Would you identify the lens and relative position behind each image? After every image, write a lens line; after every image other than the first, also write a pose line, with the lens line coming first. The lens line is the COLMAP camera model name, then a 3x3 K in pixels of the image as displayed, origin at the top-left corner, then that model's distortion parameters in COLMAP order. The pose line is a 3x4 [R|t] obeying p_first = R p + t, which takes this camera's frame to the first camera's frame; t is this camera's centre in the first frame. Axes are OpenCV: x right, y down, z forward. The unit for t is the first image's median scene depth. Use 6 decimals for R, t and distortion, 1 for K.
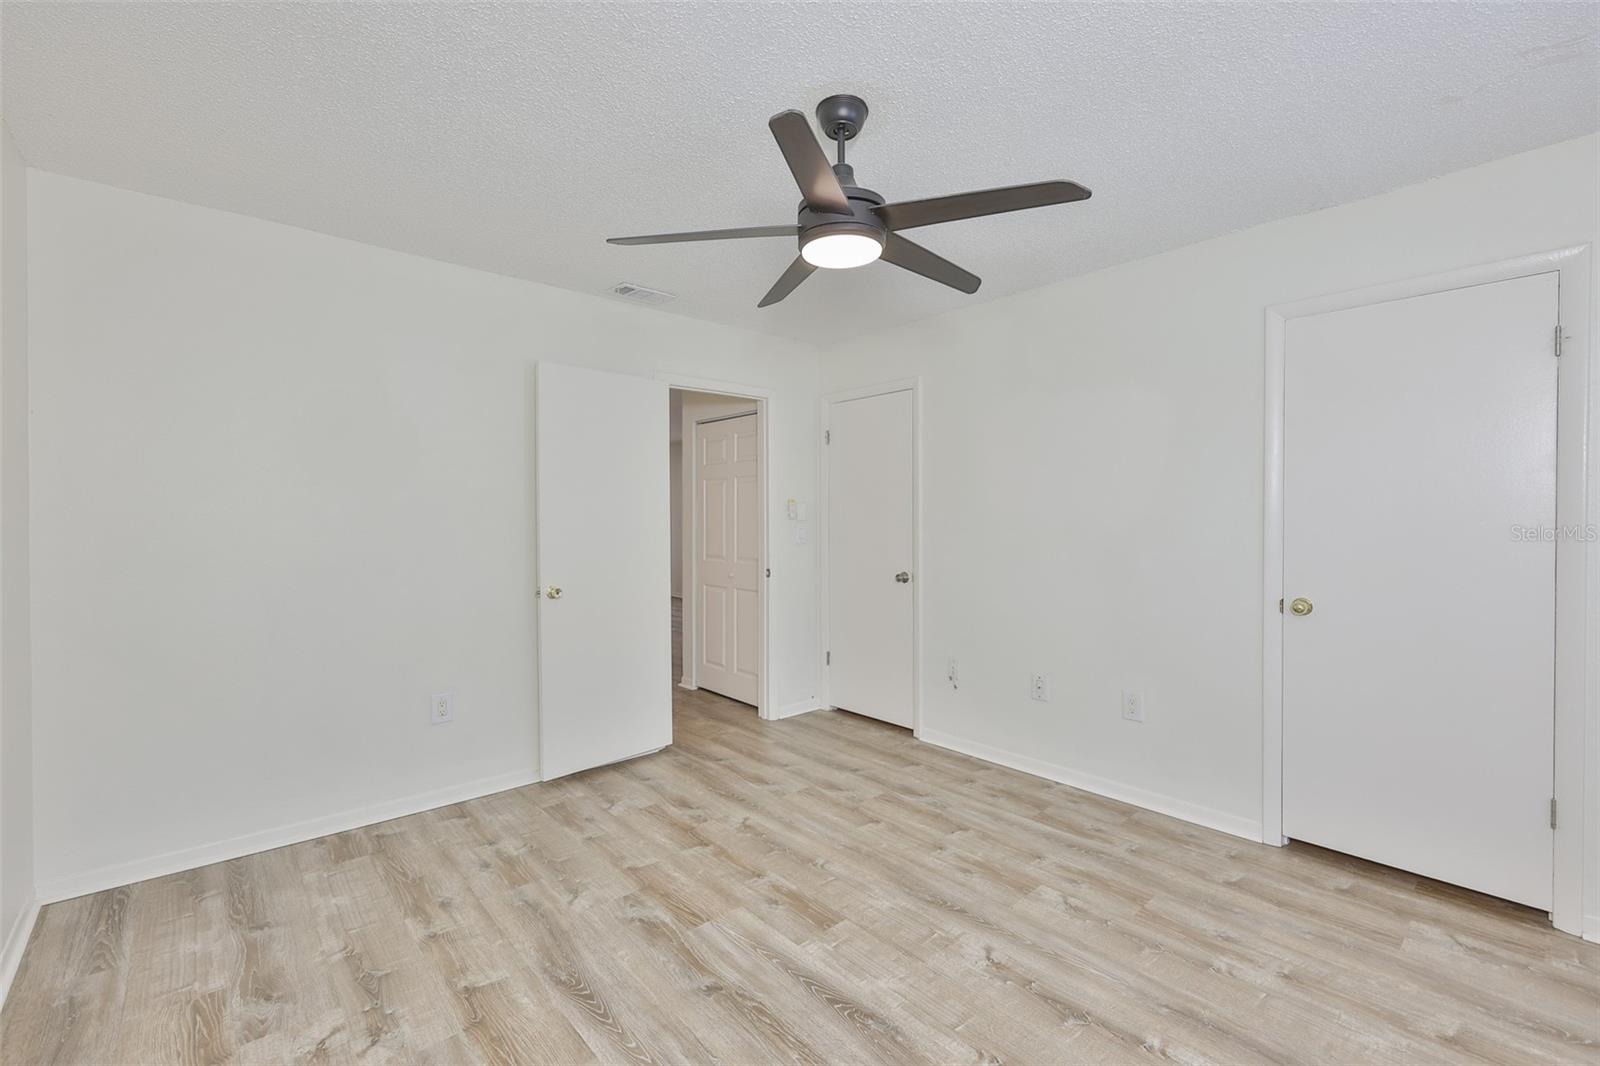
lens RADIAL K [[678.7, 0, 800.4], [0, 678.7, 531.5], [0, 0, 1]] dist [-0.000337, -0.000051]
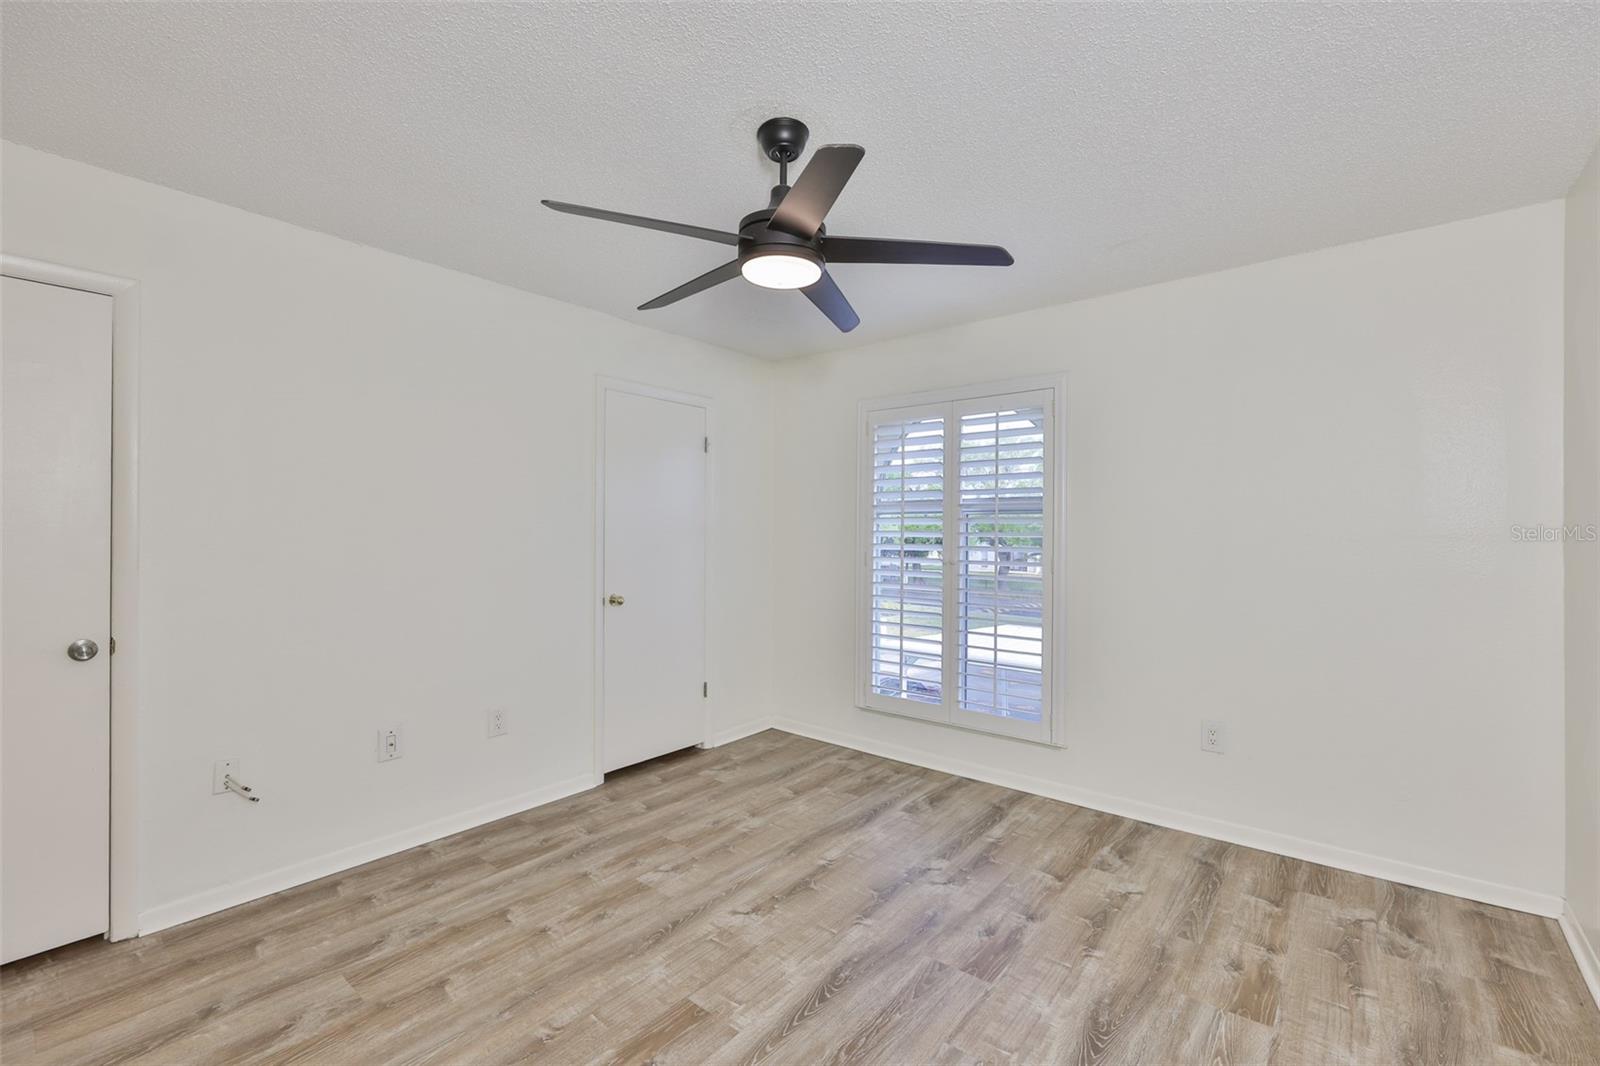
lens RADIAL K [[684.4, 0, 800.0], [0, 684.4, 526.7], [0, 0, 1]] dist [-0.000634, 0.000854]
pose [[-0.149958, 0.015635, 0.988569, -0.752765], [0.020680, 0.999706, -0.012674, -0.014348], [-0.988476, 0.018543, -0.150238, 0.891408]]
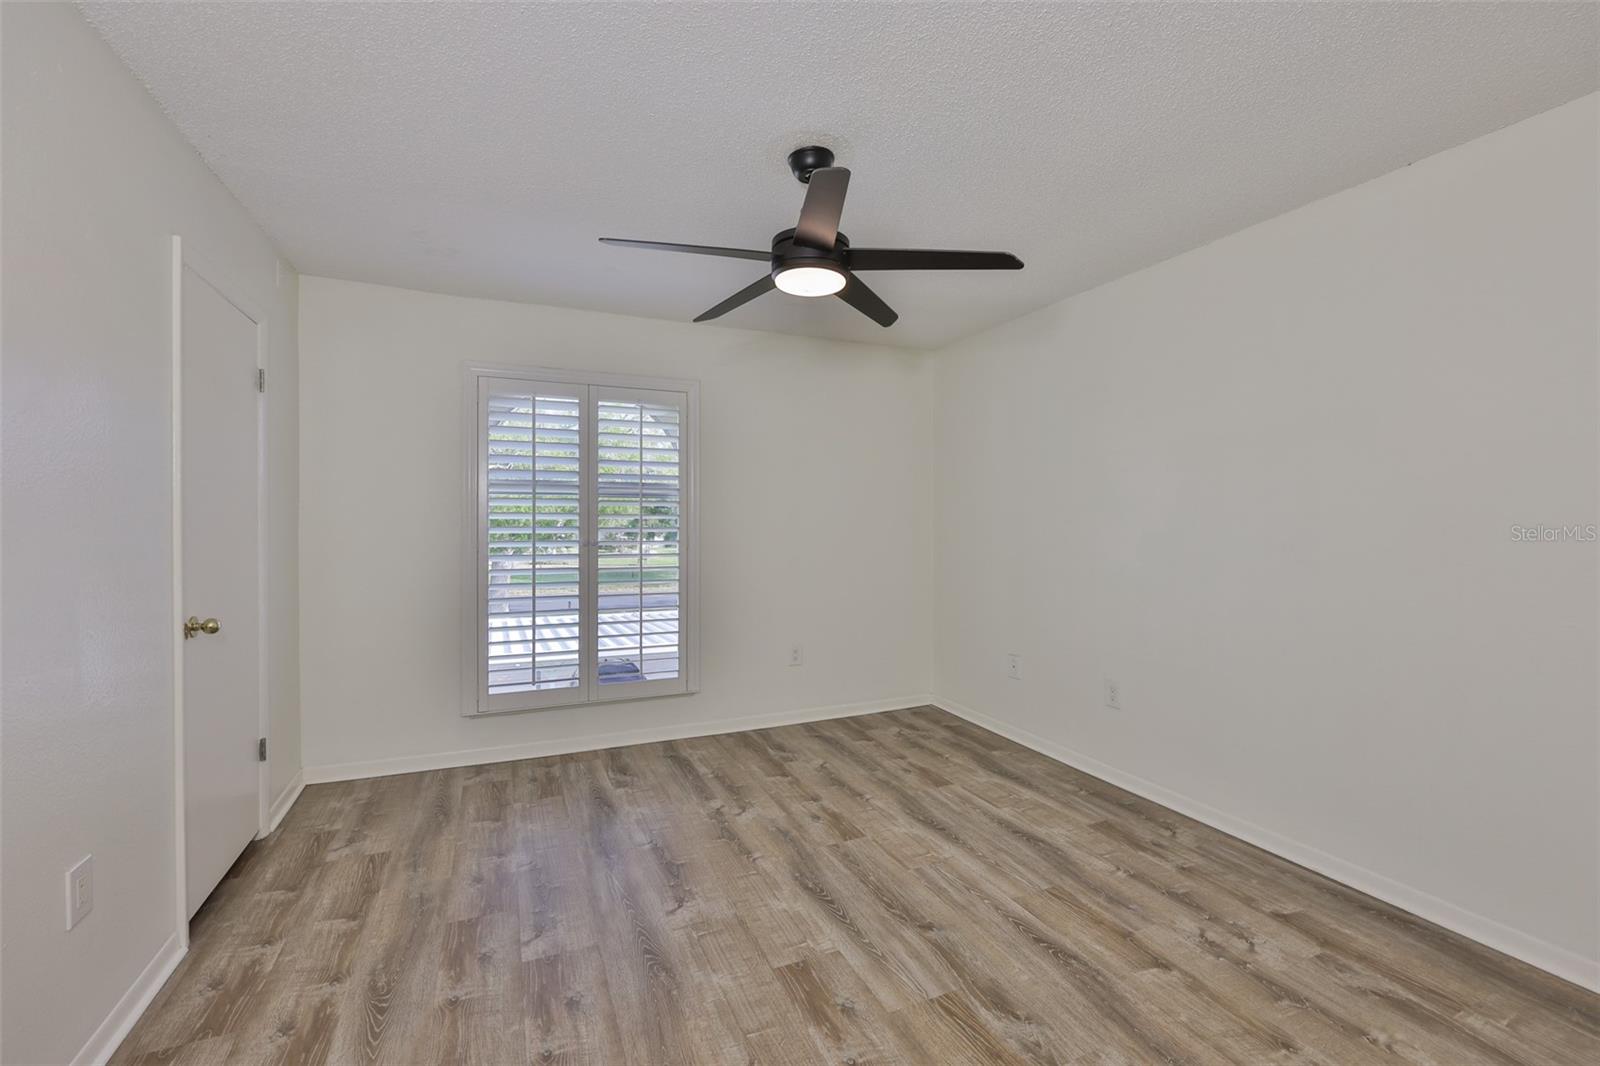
lens RADIAL K [[678.7, 0, 800.4], [0, 678.7, 531.5], [0, 0, 1]] dist [-0.000337, -0.000051]
pose [[-0.949771, -0.001932, 0.312940, -0.219065], [0.009858, 0.999300, 0.036087, -0.026475], [-0.312790, 0.037359, -0.949087, 1.647164]]
